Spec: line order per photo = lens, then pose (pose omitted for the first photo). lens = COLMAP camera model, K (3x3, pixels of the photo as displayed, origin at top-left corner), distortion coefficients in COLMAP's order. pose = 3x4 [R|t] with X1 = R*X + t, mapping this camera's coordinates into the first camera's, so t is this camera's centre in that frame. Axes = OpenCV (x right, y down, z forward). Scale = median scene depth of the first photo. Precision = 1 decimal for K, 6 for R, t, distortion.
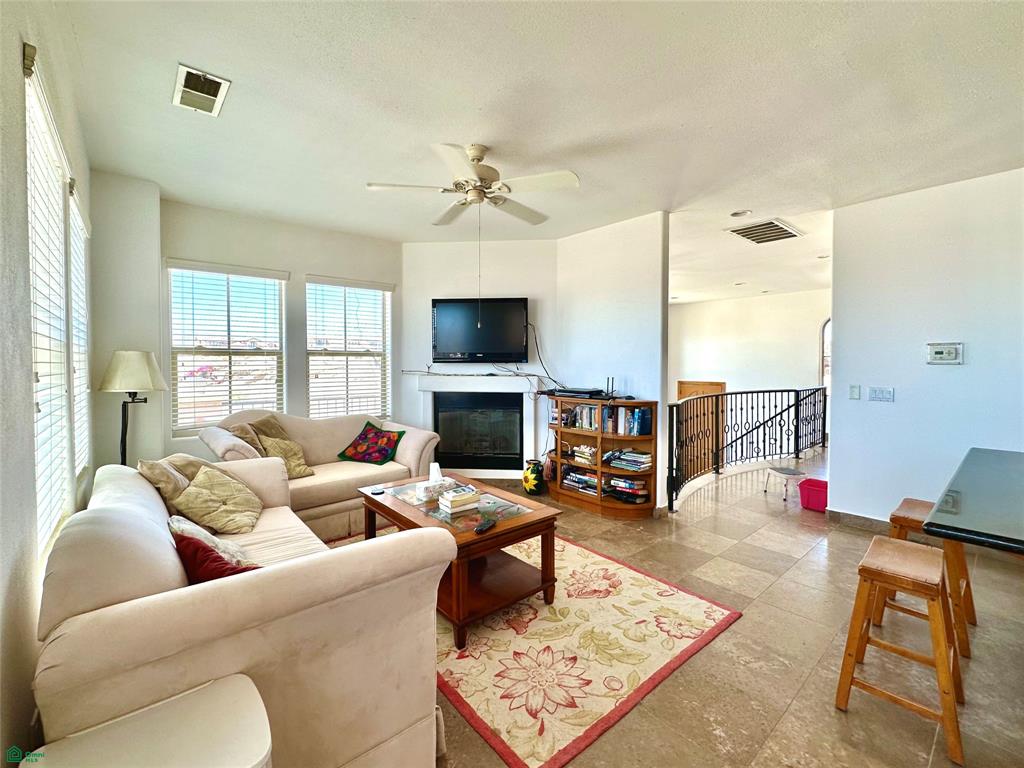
lens RADIAL K [[450.4, 0, 492.4], [0, 450.4, 371.6], [0, 0, 1]] dist [-0.000062, -0.000053]
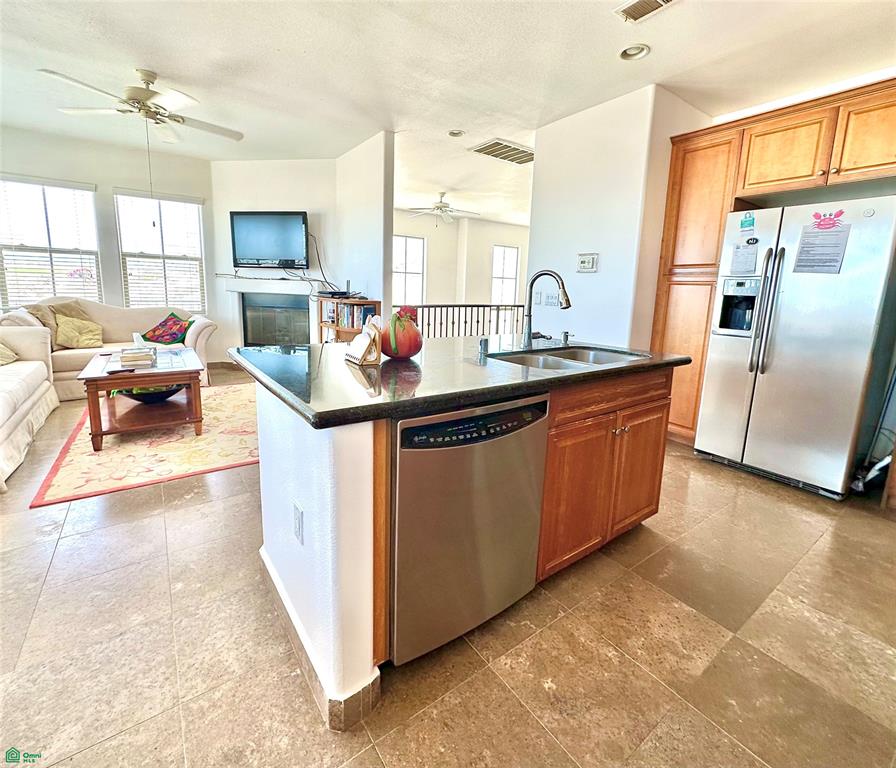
lens RADIAL K [[417.0, 0, 448.5], [0, 417.0, 363.4], [0, 0, 1]] dist [-0.016880, 0.000221]
pose [[0.996645, 0.045864, -0.067792, 0.617020], [-0.035179, 0.987884, 0.151157, 0.055034], [0.073903, -0.148265, 0.986182, -0.094460]]
